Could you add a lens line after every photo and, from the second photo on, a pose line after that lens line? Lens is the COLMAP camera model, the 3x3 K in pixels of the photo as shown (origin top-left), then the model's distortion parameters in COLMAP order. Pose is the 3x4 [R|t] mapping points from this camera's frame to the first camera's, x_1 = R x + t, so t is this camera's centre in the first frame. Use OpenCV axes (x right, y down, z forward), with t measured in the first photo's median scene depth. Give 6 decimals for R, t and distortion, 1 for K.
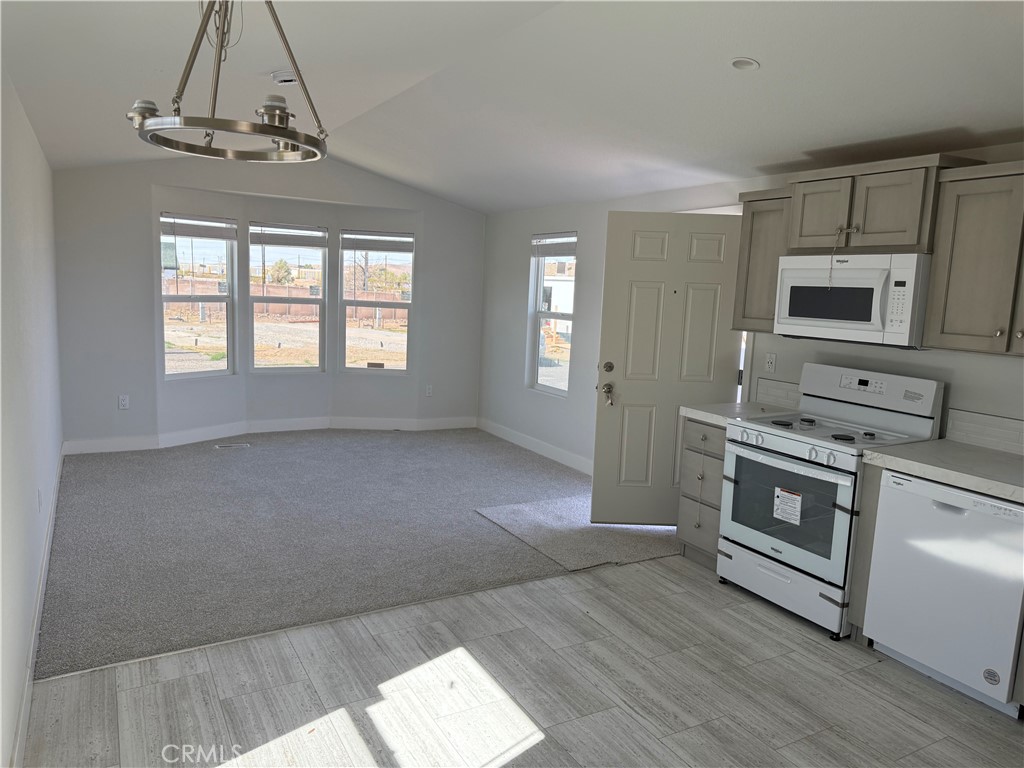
lens RADIAL K [[727.7, 0, 512.8], [0, 727.7, 382.3], [0, 0, 1]] dist [0.037304, -0.035944]
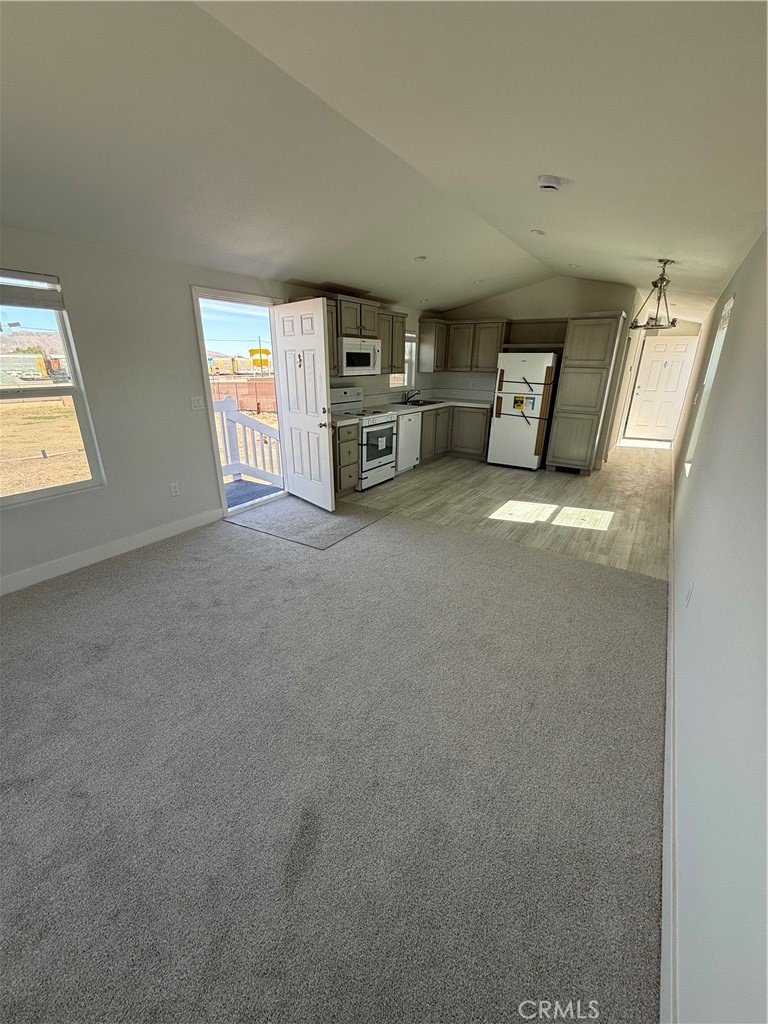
lens RADIAL K [[408.0, 0, 382.4], [0, 408.0, 509.3], [0, 0, 1]] dist [-0.001517, -0.000397]
pose [[-0.447376, -0.348285, 0.823743, -0.931813], [0.090910, 0.898576, 0.429298, -0.249864], [-0.889714, 0.266944, -0.370338, 1.659304]]
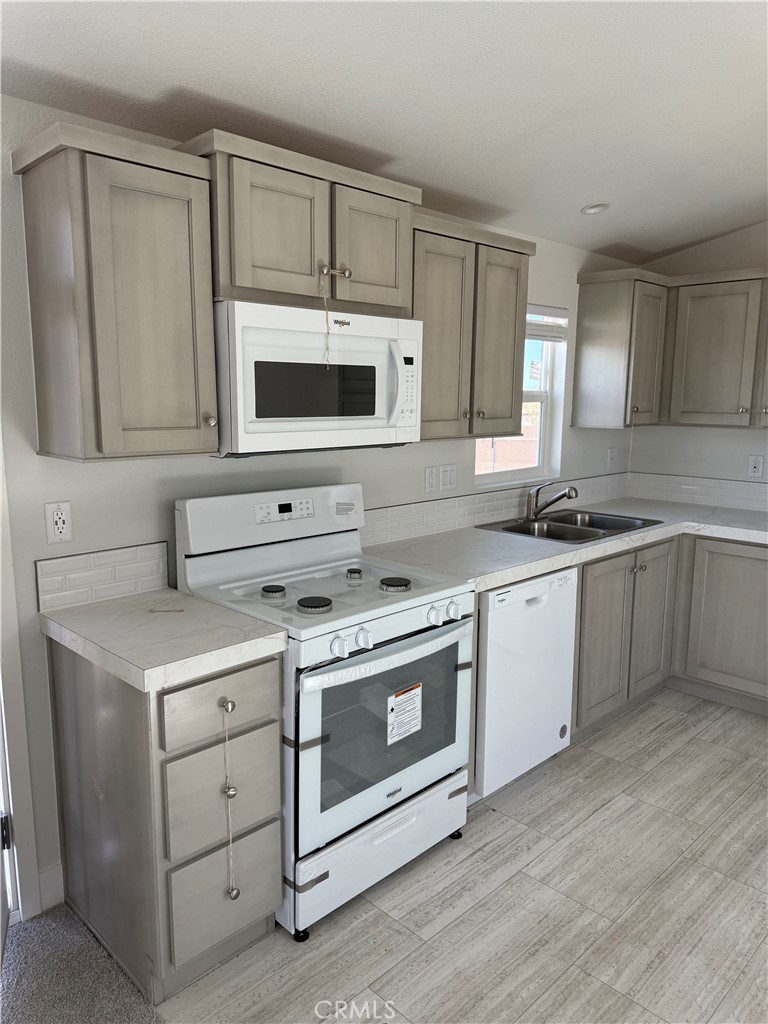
lens RADIAL K [[727.7, 0, 379.0], [0, 727.7, 509.3], [0, 0, 1]] dist [0.037304, -0.035944]
pose [[-0.262545, -0.191984, 0.945628, -0.188404], [0.111043, 0.967484, 0.227252, -0.154223], [-0.958509, 0.164669, -0.232689, 1.183910]]
